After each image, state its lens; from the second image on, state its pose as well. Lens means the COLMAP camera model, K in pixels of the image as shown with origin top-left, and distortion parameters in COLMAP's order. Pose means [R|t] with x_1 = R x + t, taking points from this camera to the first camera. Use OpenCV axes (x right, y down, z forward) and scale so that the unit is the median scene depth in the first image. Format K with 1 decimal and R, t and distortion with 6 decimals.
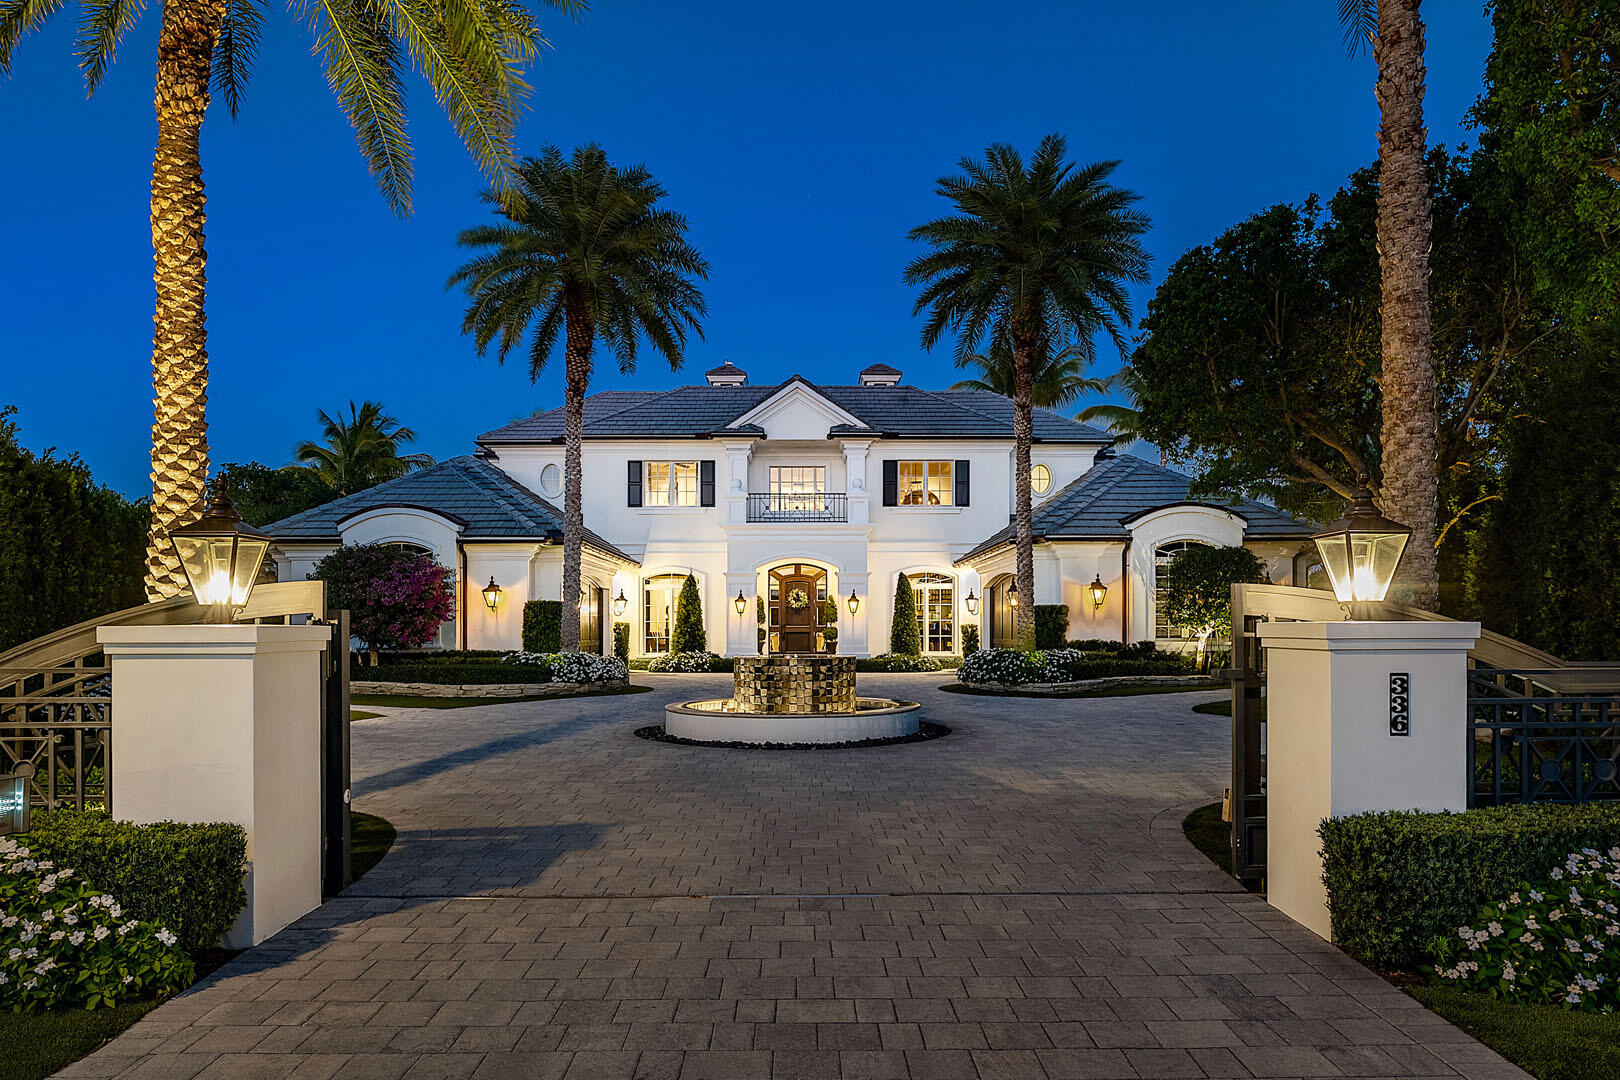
lens RADIAL K [[925.7, 0, 808.9], [0, 925.7, 541.5], [0, 0, 1]] dist [0.001423, 0.000112]
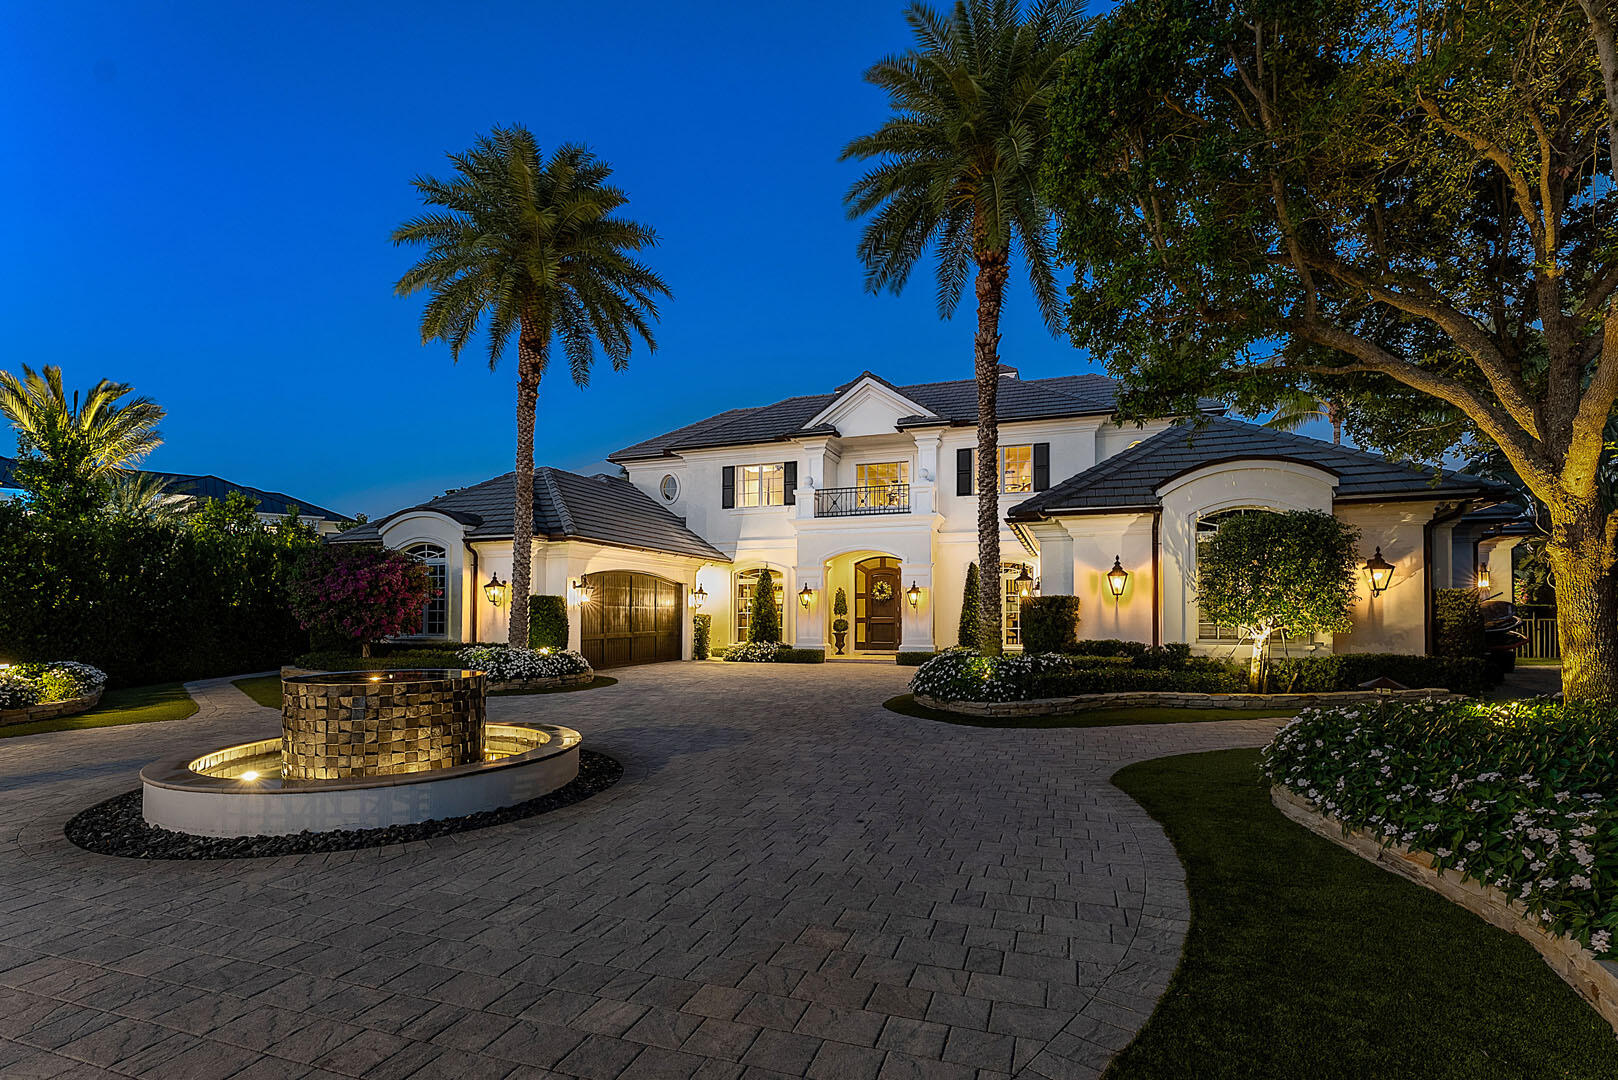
lens RADIAL K [[717.8, 0, 809.9], [0, 717.8, 546.6], [0, 0, 1]] dist [-0.001086, -0.000211]
pose [[0.948839, -0.028410, -0.314479, 0.185501], [0.027996, 0.999591, -0.005835, 0.017214], [0.314516, -0.003268, 0.949247, 0.249473]]
